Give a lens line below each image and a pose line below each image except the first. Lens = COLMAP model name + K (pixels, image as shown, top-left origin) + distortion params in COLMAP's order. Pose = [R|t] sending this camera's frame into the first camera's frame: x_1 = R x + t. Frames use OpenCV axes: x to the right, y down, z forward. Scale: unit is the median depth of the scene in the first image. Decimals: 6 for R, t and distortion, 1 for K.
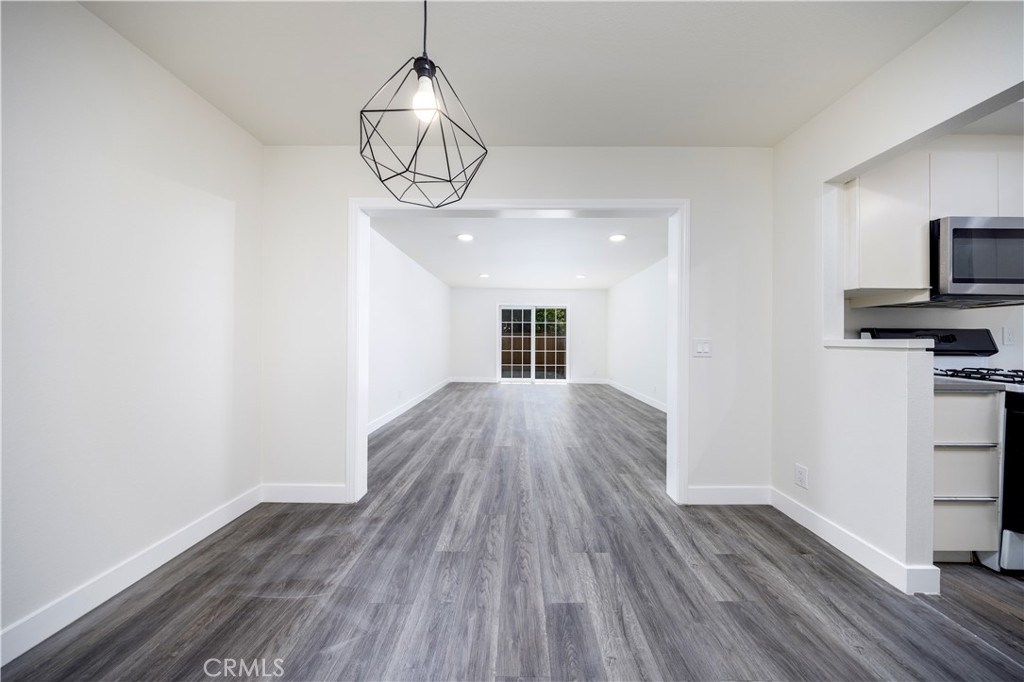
lens RADIAL K [[322.6, 0, 514.1], [0, 322.6, 338.7], [0, 0, 1]] dist [-0.000389, -0.000014]
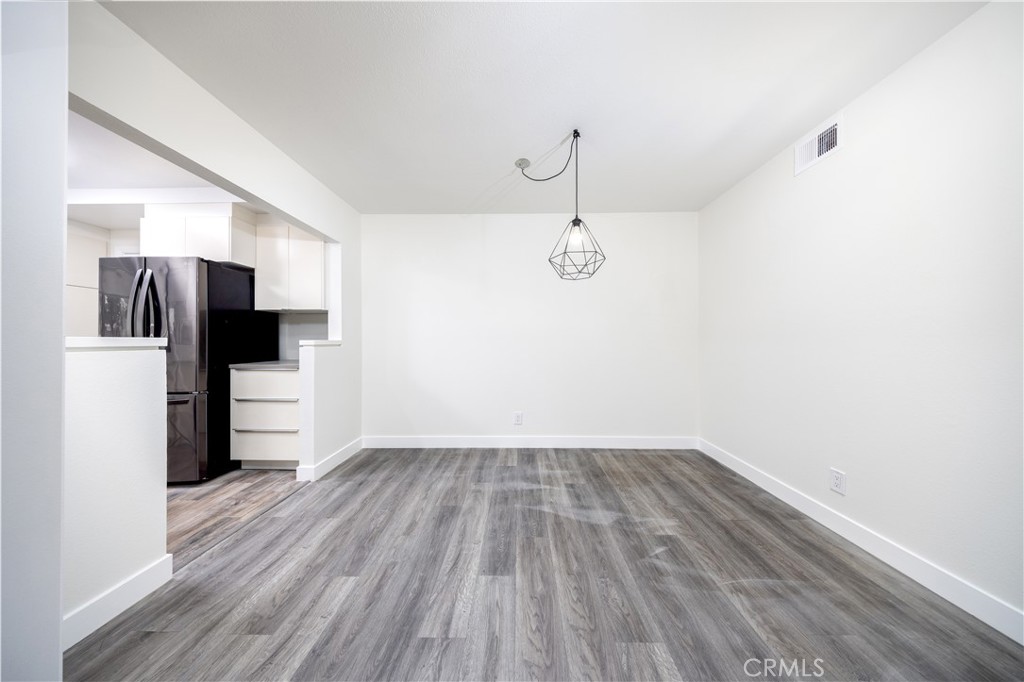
lens RADIAL K [[310.5, 0, 498.3], [0, 310.5, 341.6], [0, 0, 1]] dist [-0.000119, 0.000022]
pose [[-0.998431, -0.006592, 0.055610, 0.093651], [-0.006727, 0.999975, -0.002244, 0.007602], [-0.055594, -0.002615, -0.998450, 1.971140]]
